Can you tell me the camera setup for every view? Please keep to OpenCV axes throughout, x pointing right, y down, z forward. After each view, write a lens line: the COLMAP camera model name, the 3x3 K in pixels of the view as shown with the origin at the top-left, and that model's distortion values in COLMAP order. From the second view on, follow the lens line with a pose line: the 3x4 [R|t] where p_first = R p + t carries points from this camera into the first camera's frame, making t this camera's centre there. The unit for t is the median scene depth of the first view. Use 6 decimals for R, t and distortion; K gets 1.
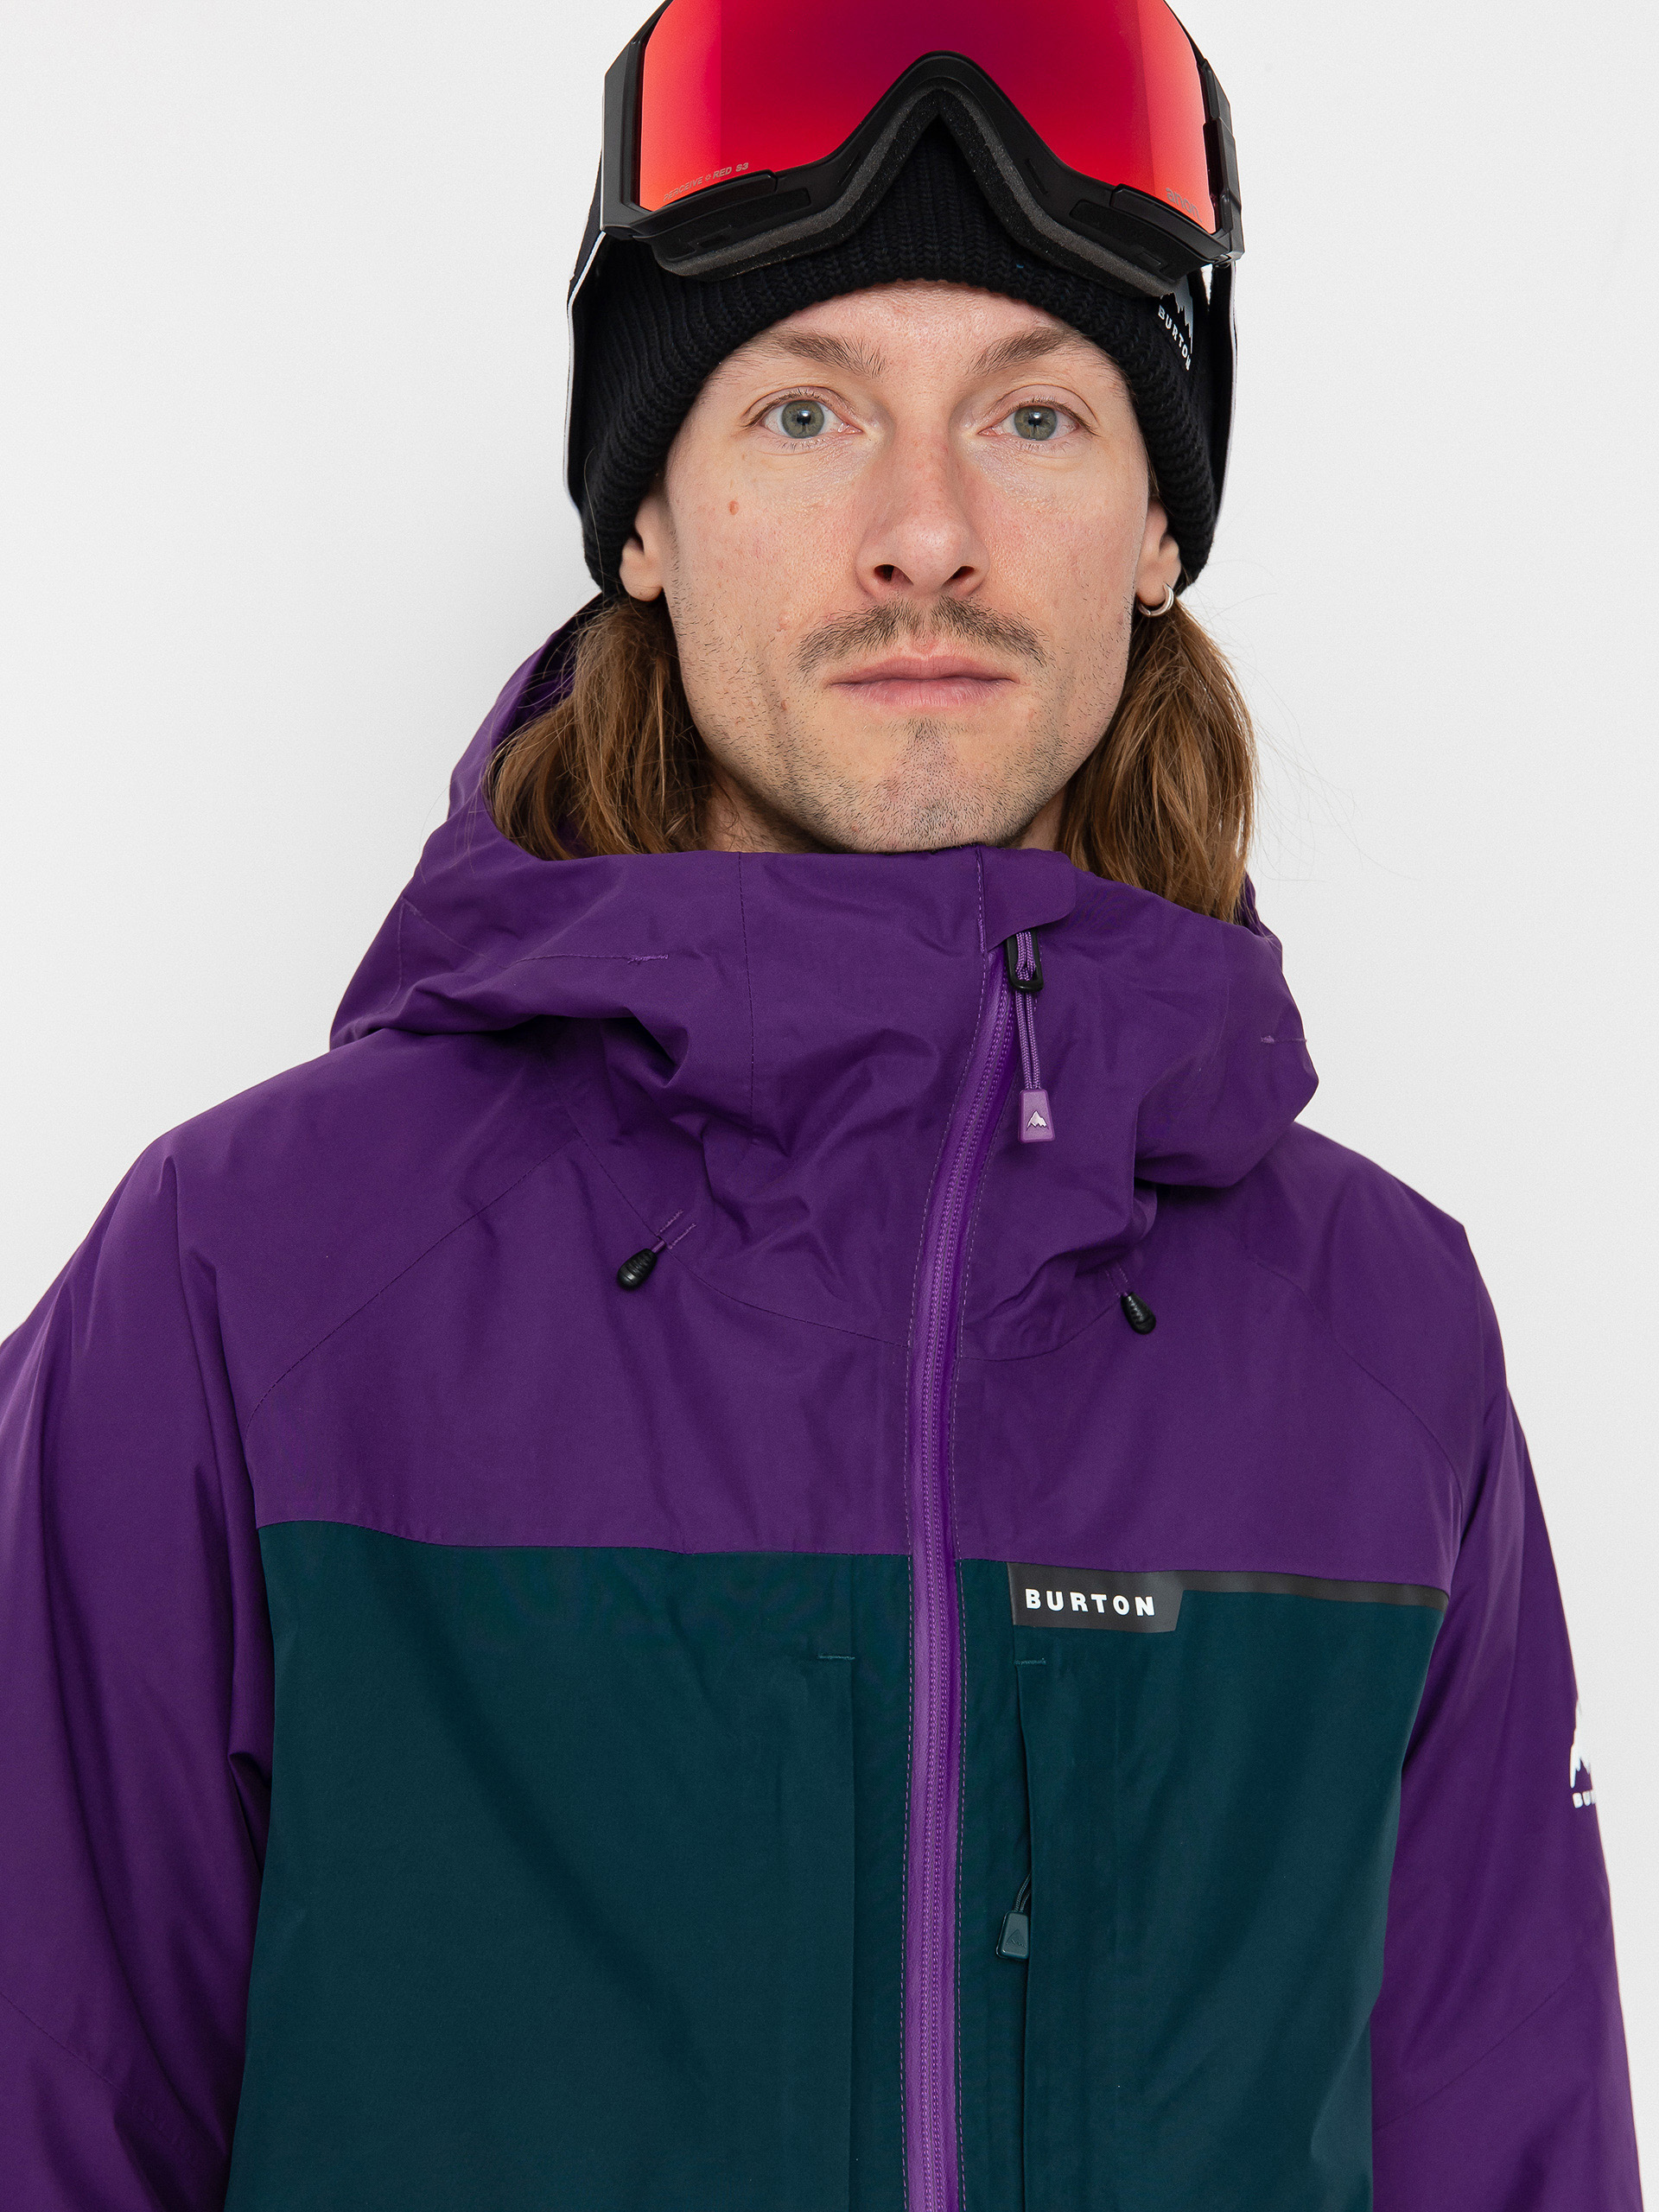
lens RADIAL K [[3962.4, 0, 841.5], [0, 3962.4, 1103.0], [0, 0, 1]] dist [-0.011254, 0.000000]
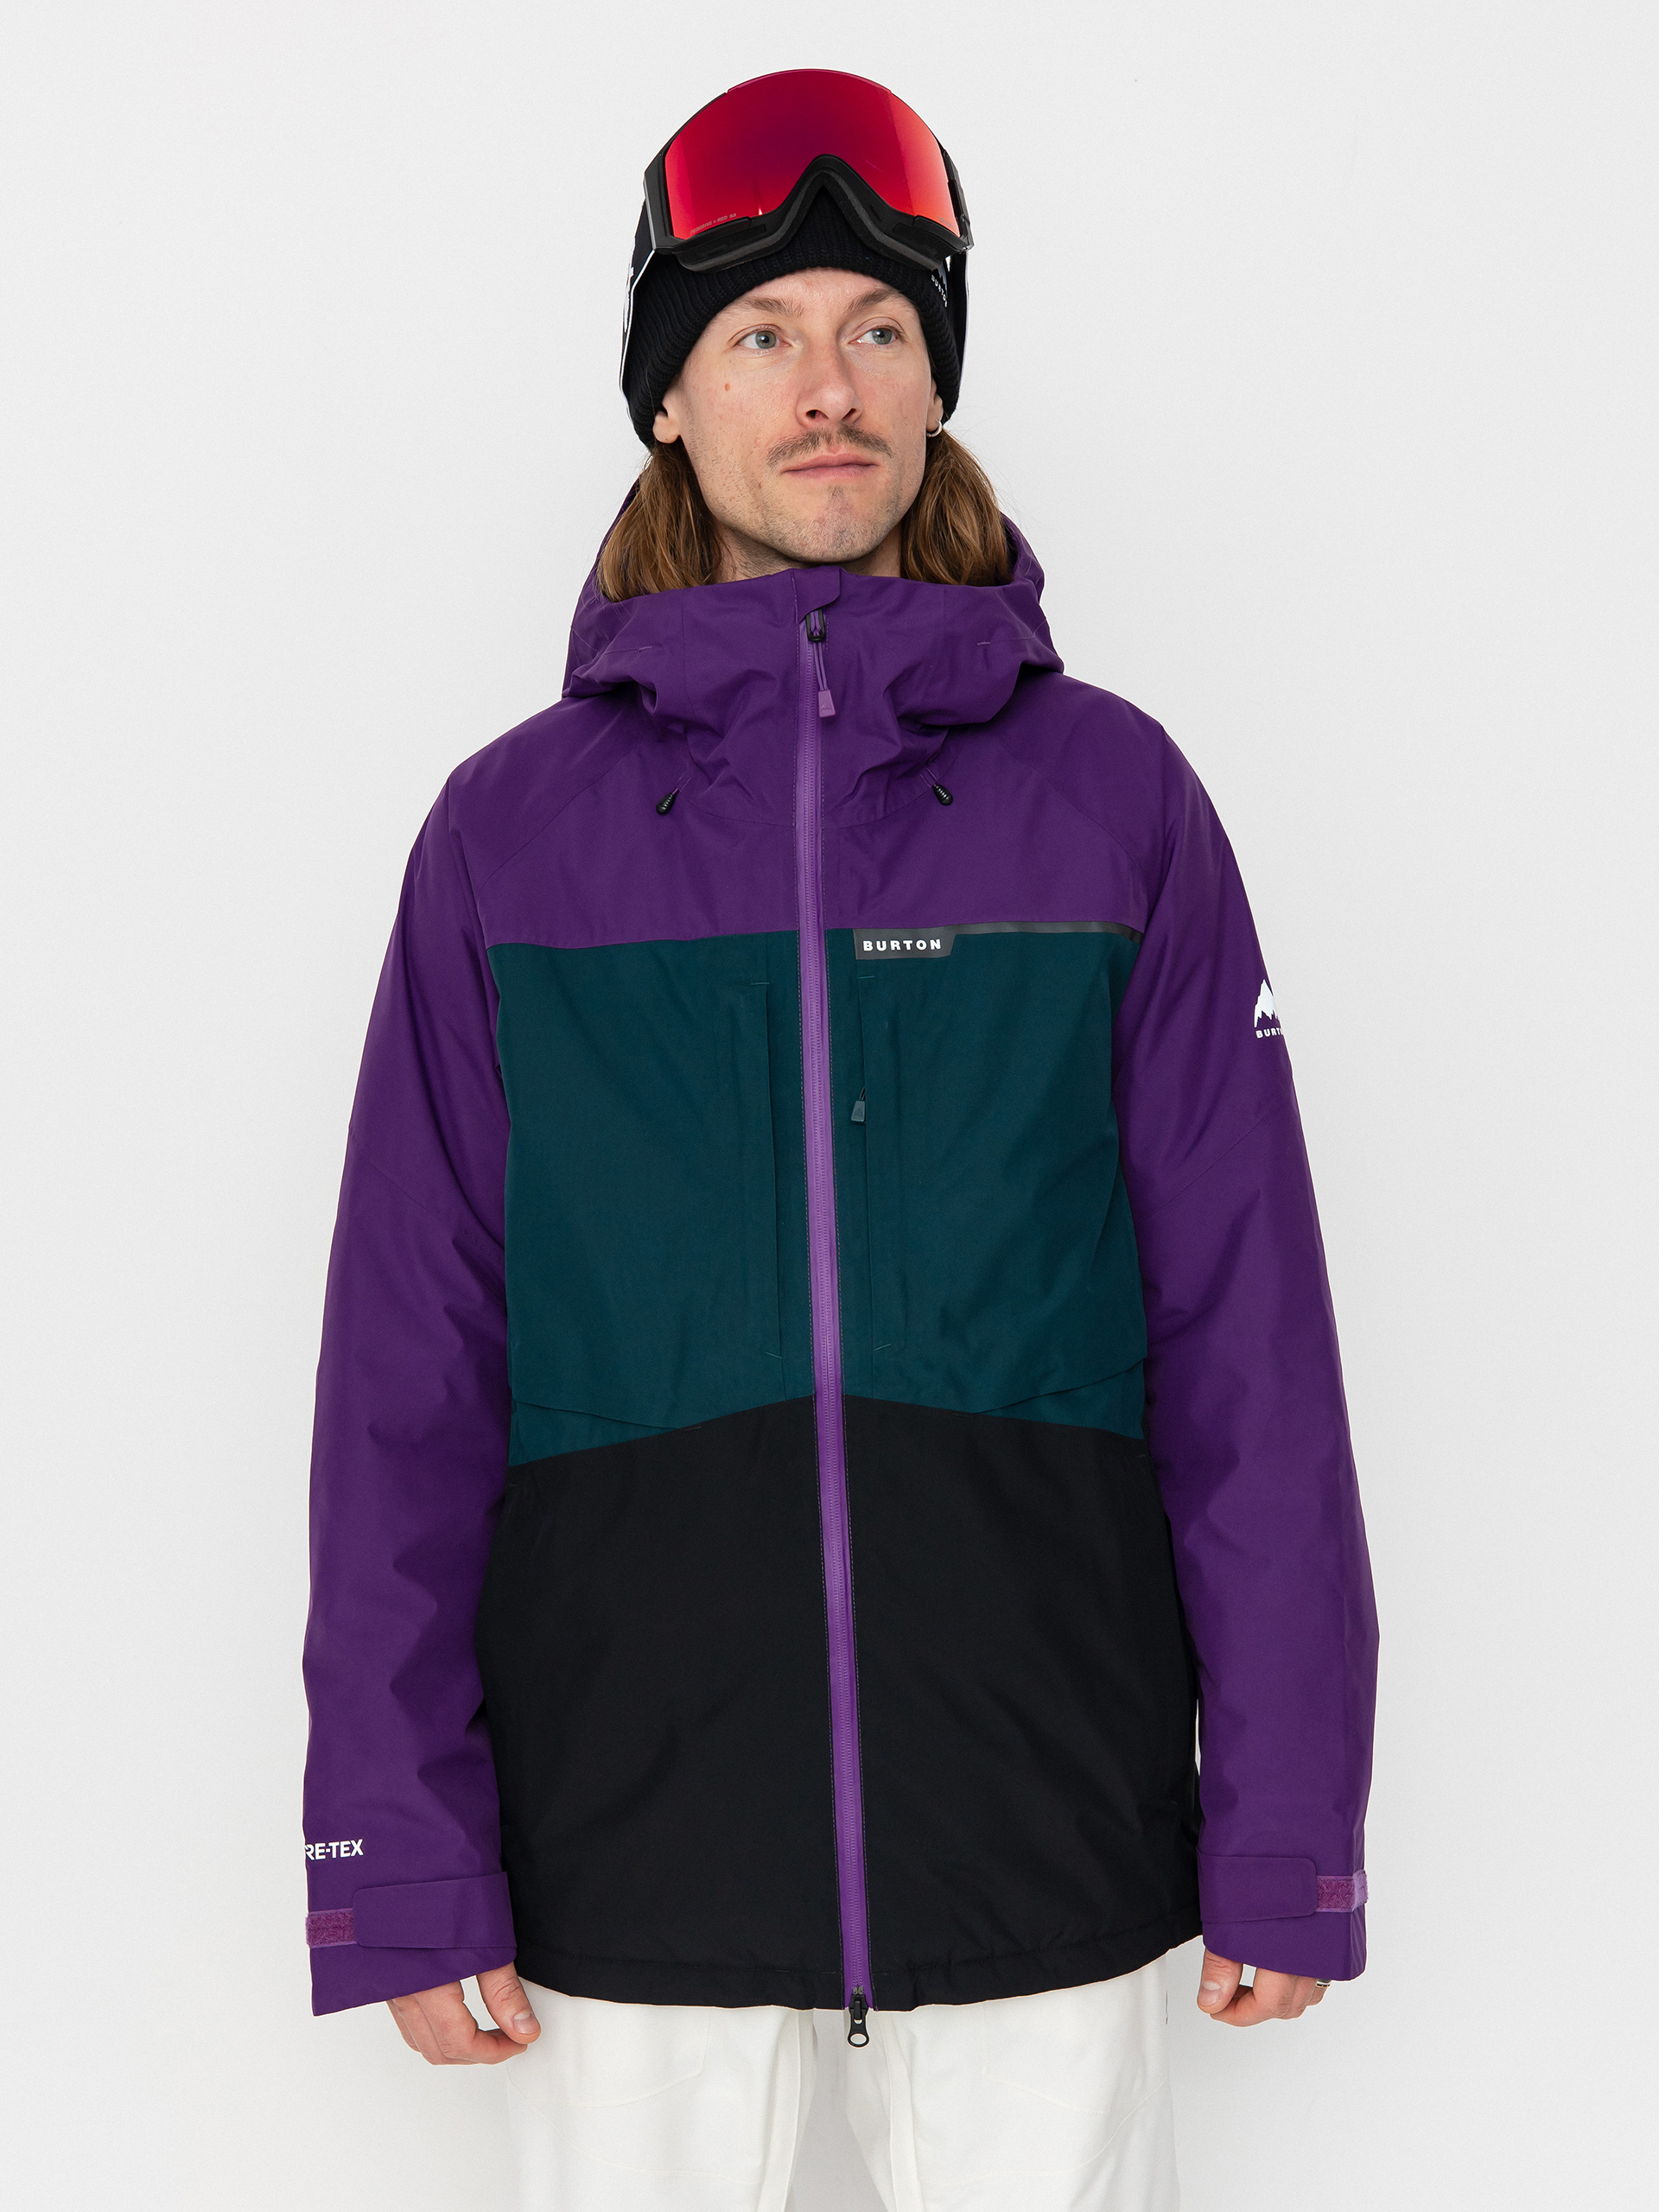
lens RADIAL K [[3539.1, 0, 817.0], [0, 3539.1, 1102.1], [0, 0, 1]] dist [-0.067809, 0.000000]
pose [[0.992633, -0.073247, 0.096510, -0.180246], [0.070663, 0.997051, 0.029929, 0.156431], [-0.098417, -0.022889, 0.994882, -0.767597]]
